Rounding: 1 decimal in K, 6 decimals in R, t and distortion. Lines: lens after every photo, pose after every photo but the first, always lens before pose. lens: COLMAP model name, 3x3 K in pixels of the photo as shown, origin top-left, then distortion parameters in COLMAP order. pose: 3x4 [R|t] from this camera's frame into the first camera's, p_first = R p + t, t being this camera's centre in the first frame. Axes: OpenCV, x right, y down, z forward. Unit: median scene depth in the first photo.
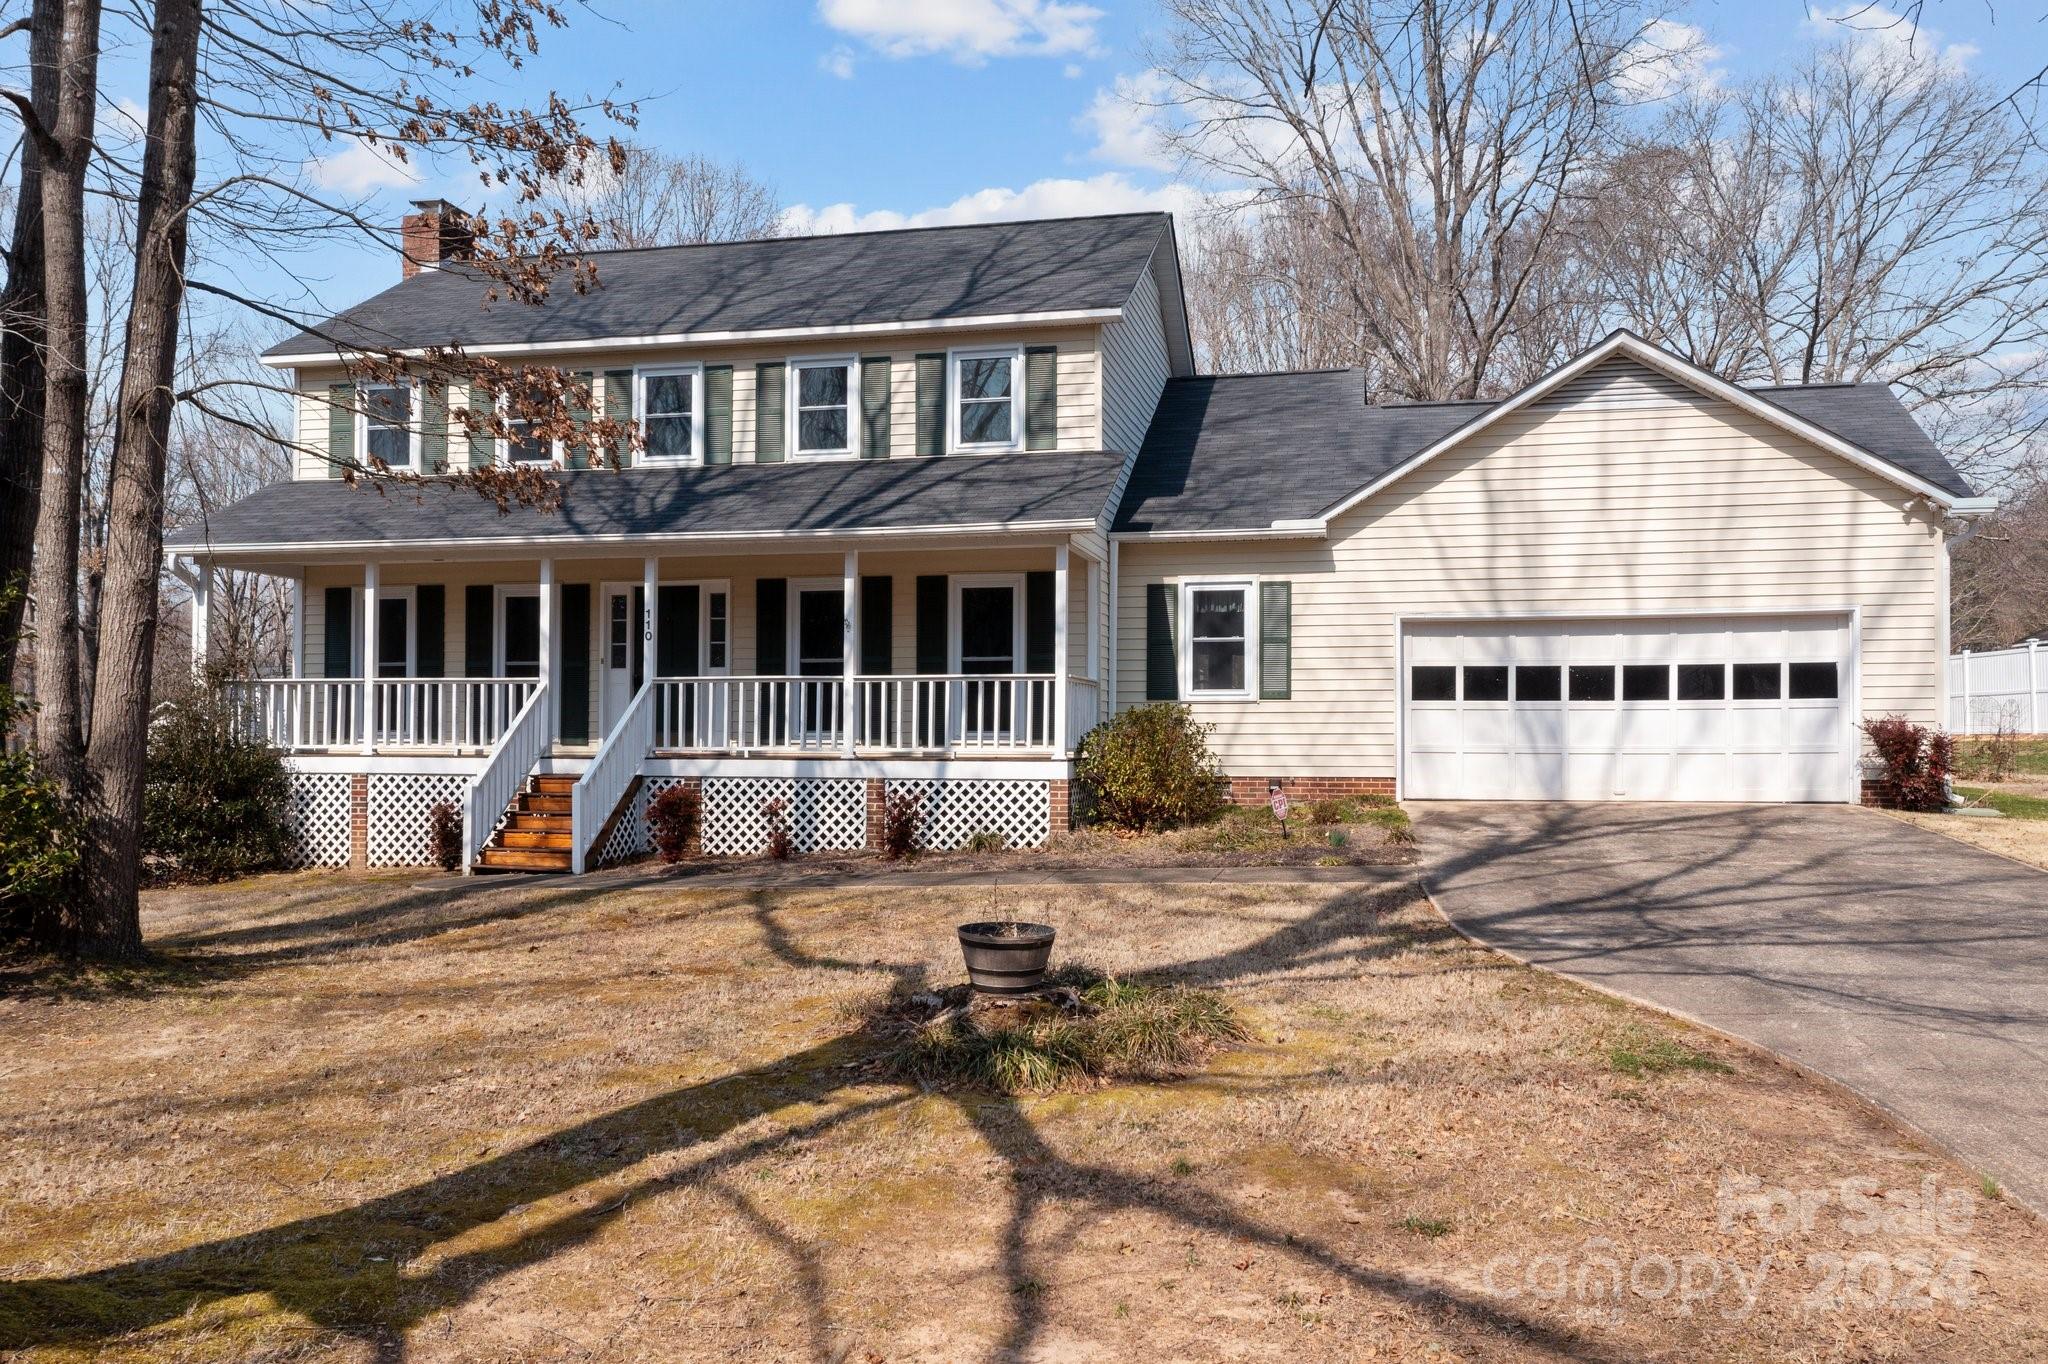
lens RADIAL K [[1642.2, 0, 1030.2], [0, 1642.2, 726.0], [0, 0, 1]] dist [0.000261, 0.016824]
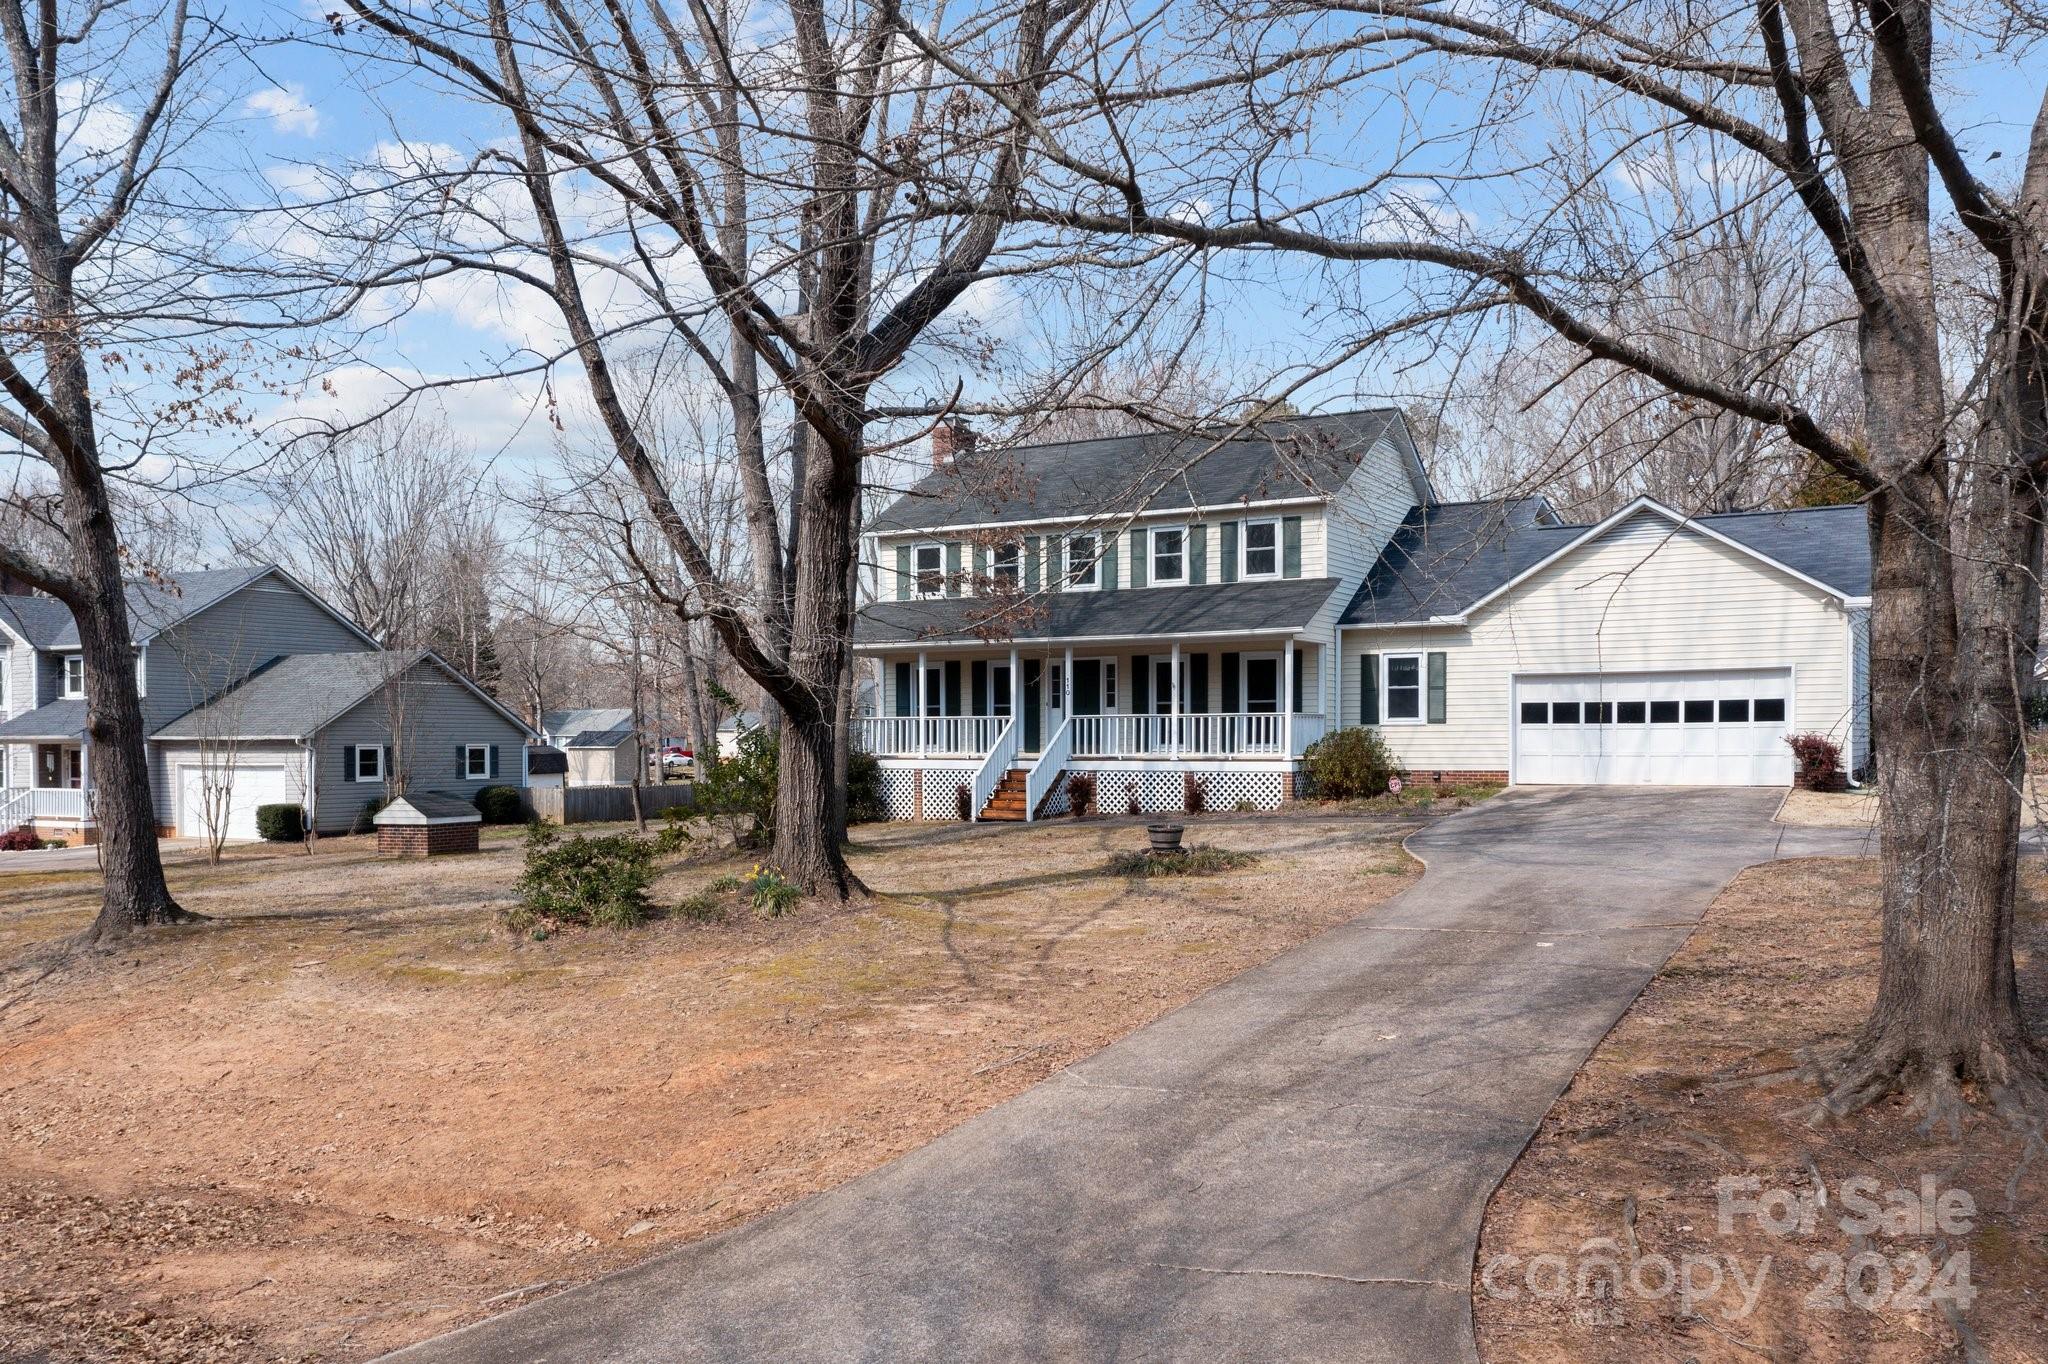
lens RADIAL K [[1642.2, 0, 1031.8], [0, 1642.2, 765.2], [0, 0, 1]] dist [0.000261, 0.016824]
pose [[0.956332, -0.001340, -0.292280, 0.247303], [0.008892, 0.999660, 0.024512, -0.018807], [0.292148, -0.026041, 0.956019, -0.710356]]
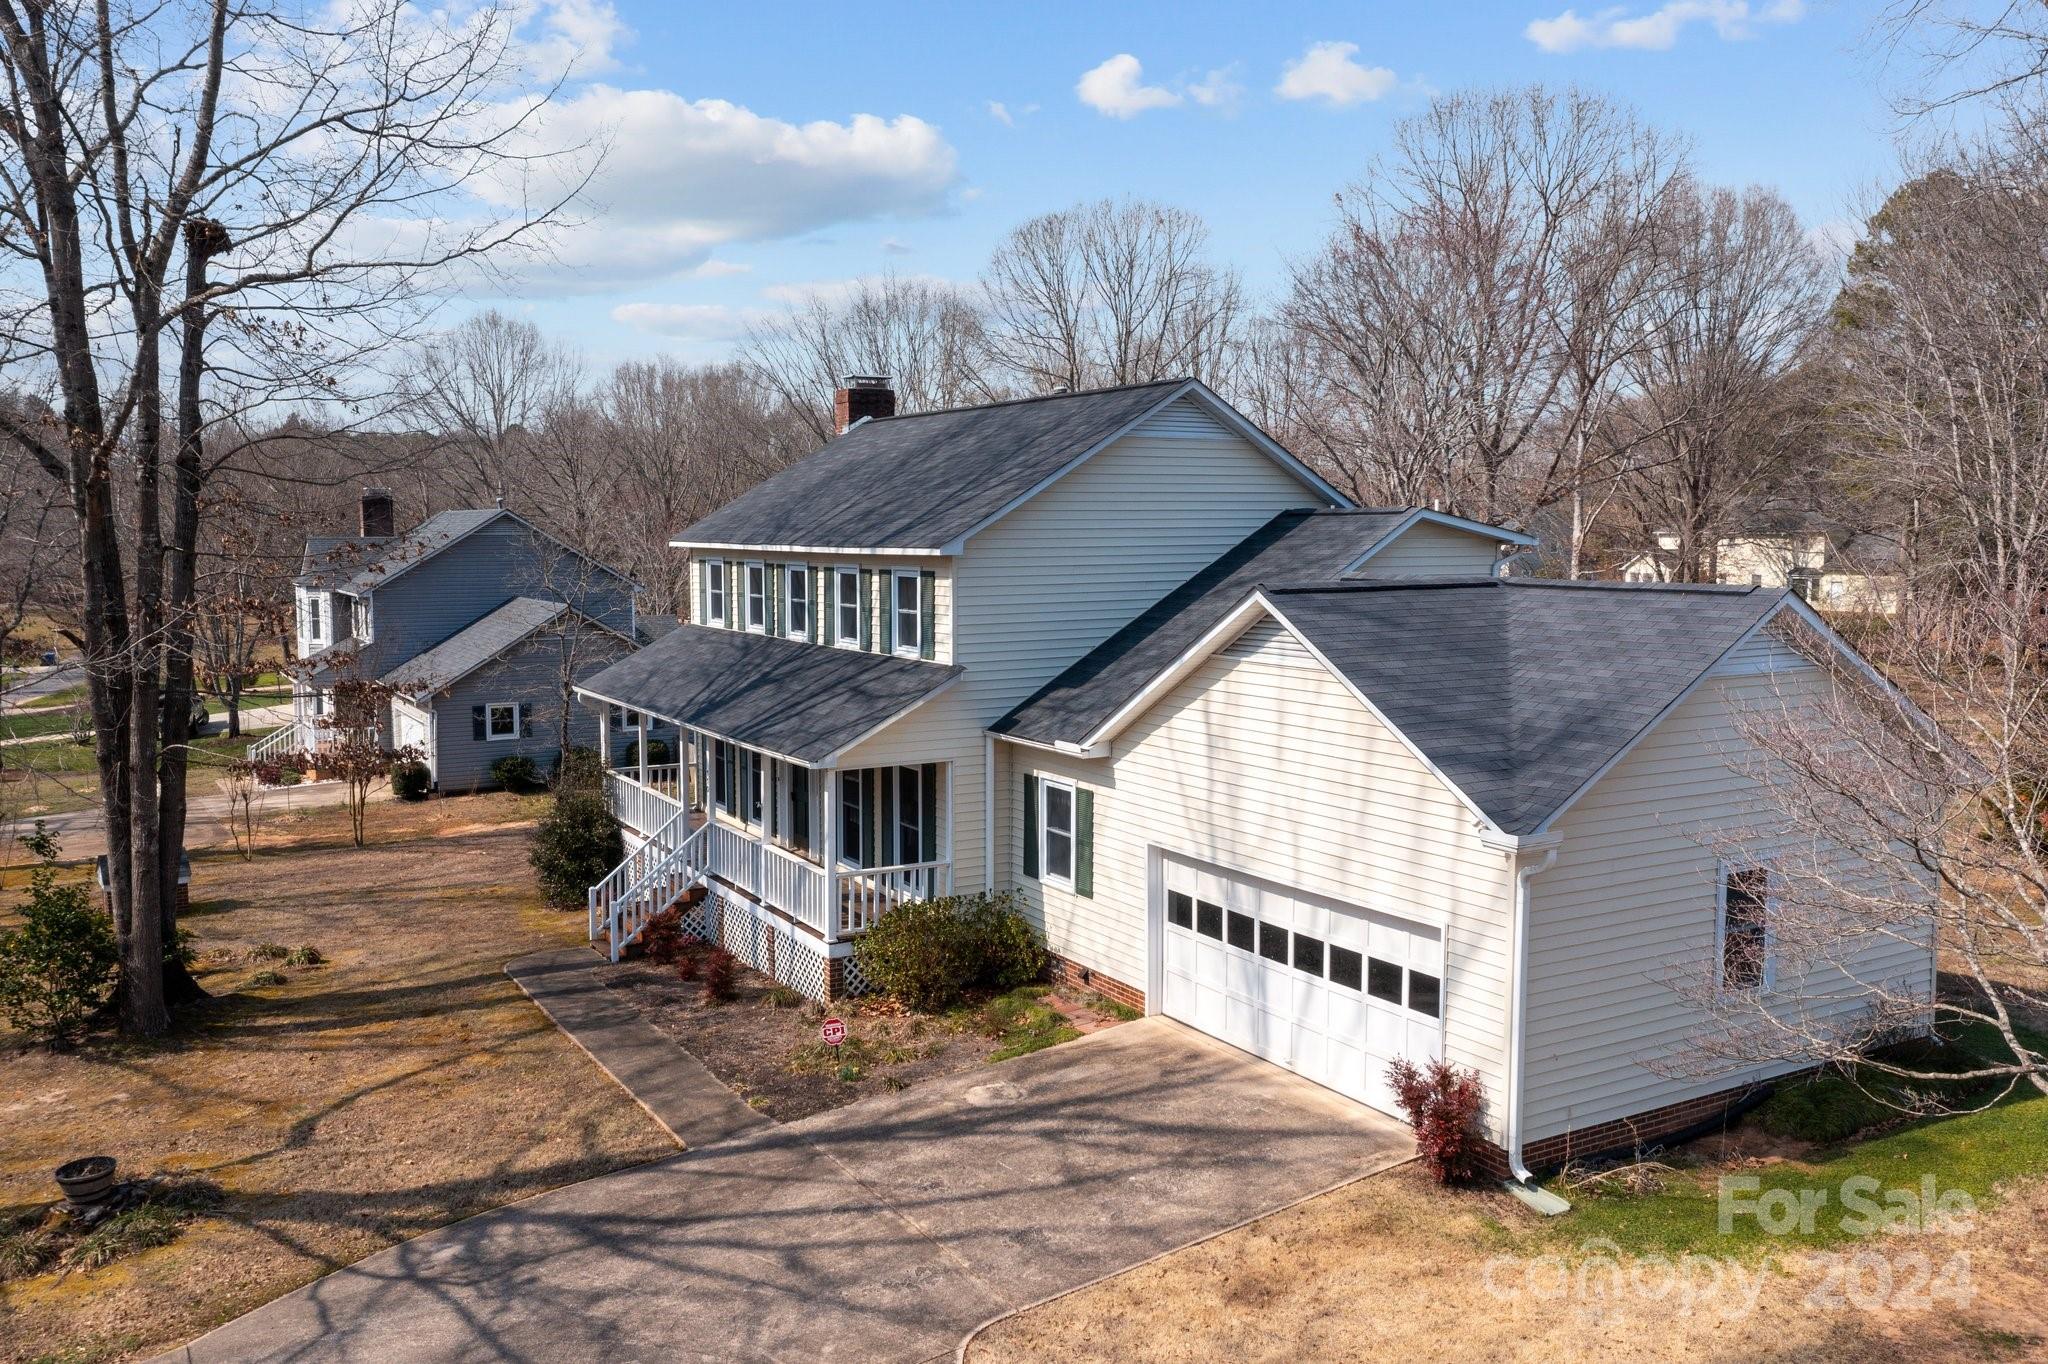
lens RADIAL K [[1642.2, 0, 1030.3], [0, 1642.2, 679.0], [0, 0, 1]] dist [0.000261, 0.016824]
pose [[0.686112, 0.066383, -0.724461, 0.917023], [0.010651, 0.994805, 0.101242, -0.274503], [0.727418, -0.077180, 0.681841, 0.252157]]
